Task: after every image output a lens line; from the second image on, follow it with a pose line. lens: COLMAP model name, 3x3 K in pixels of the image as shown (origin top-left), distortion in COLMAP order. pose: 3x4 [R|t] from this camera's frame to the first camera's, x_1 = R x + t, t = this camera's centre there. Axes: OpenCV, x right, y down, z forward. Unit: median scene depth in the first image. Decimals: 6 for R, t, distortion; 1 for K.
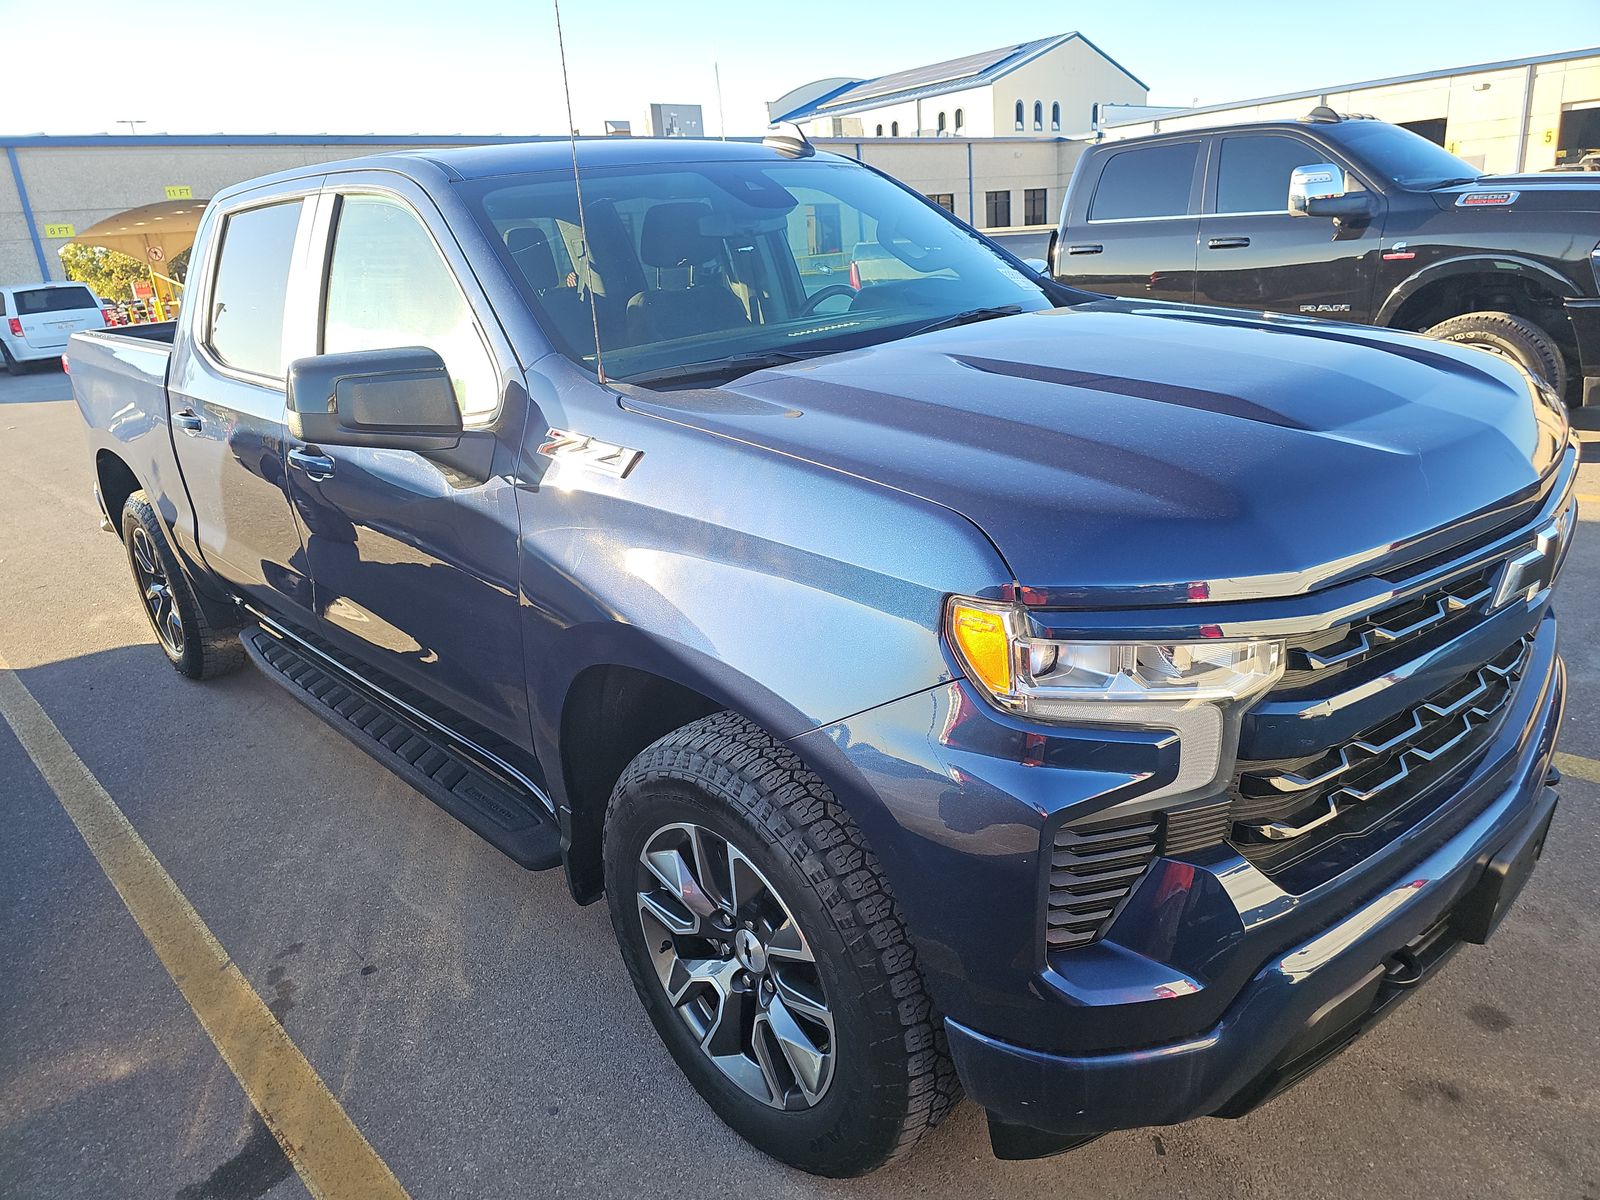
lens RADIAL K [[1079.3, 0, 796.1], [0, 1079.3, 605.0], [0, 0, 1]] dist [0.059102, -0.069265]
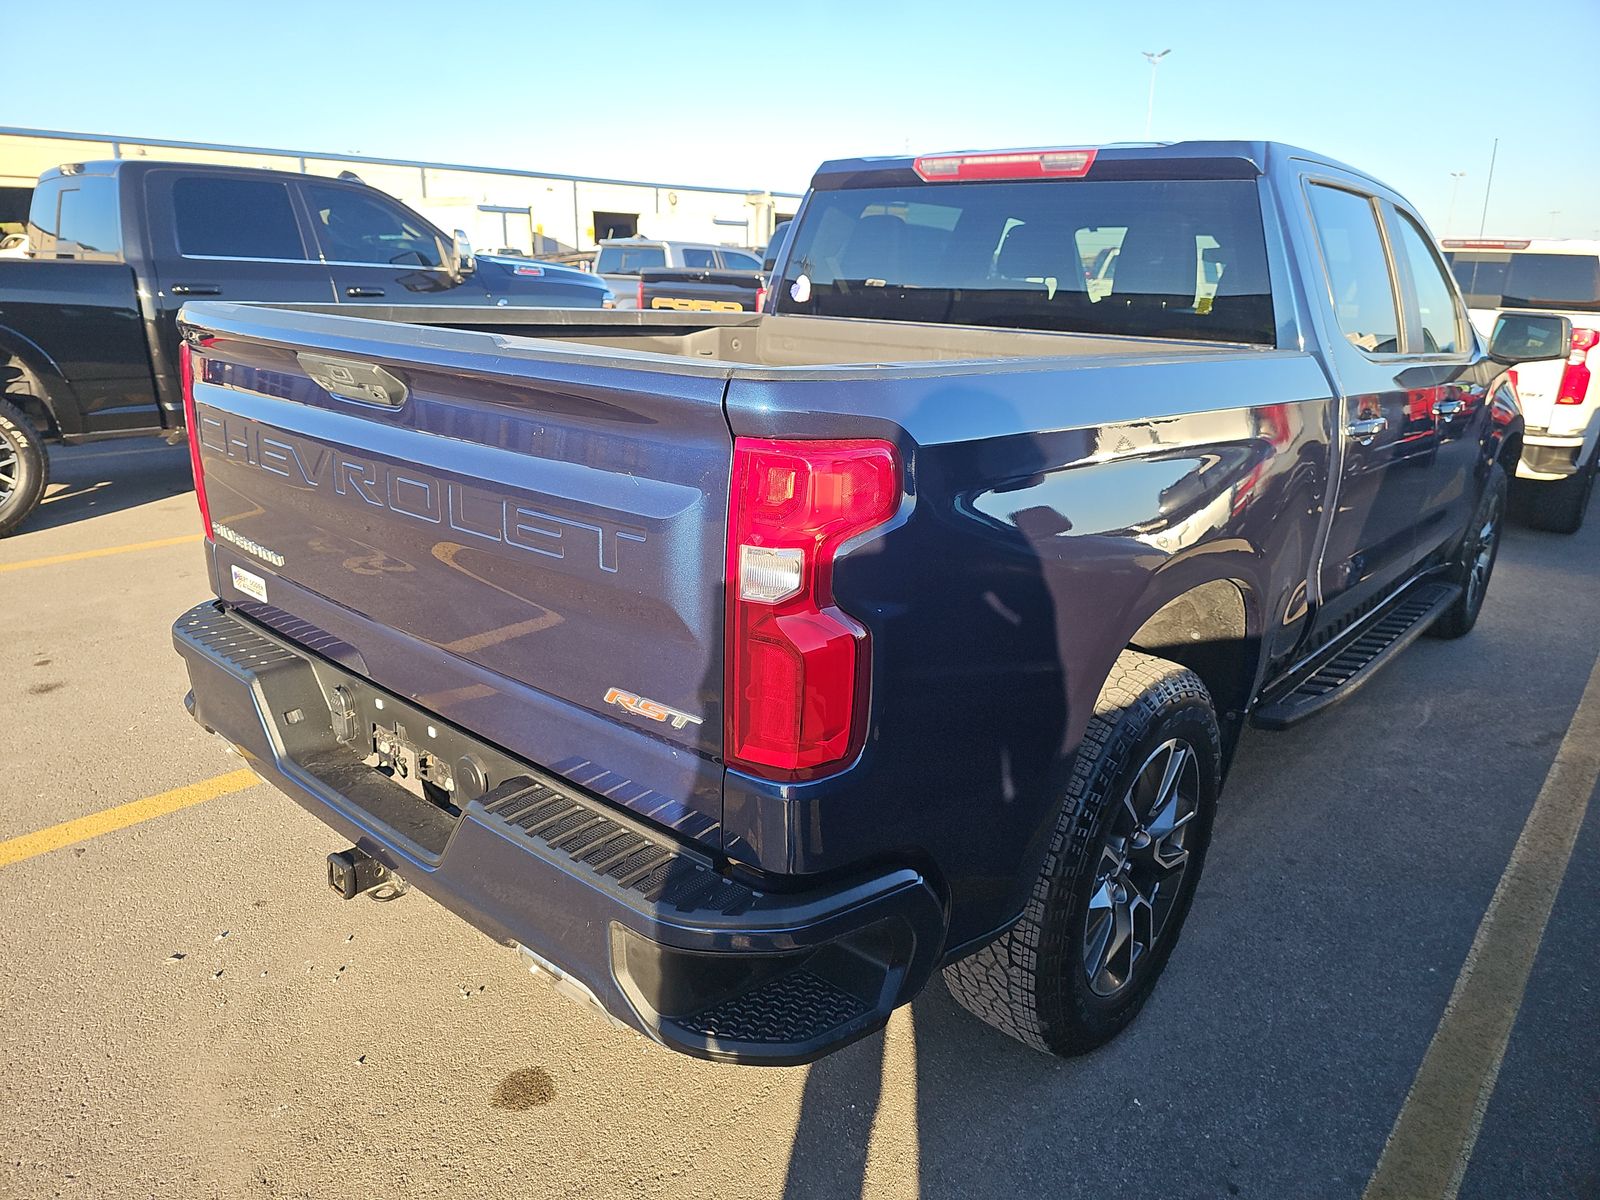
lens RADIAL K [[1067.4, 0, 783.8], [0, 1067.4, 607.3], [0, 0, 1]] dist [0.055896, -0.060762]
pose [[-0.107976, -0.222572, 0.968918, -1.307920], [0.303714, 0.920637, 0.245327, -0.370535], [-0.946625, 0.320764, -0.031809, 1.475004]]
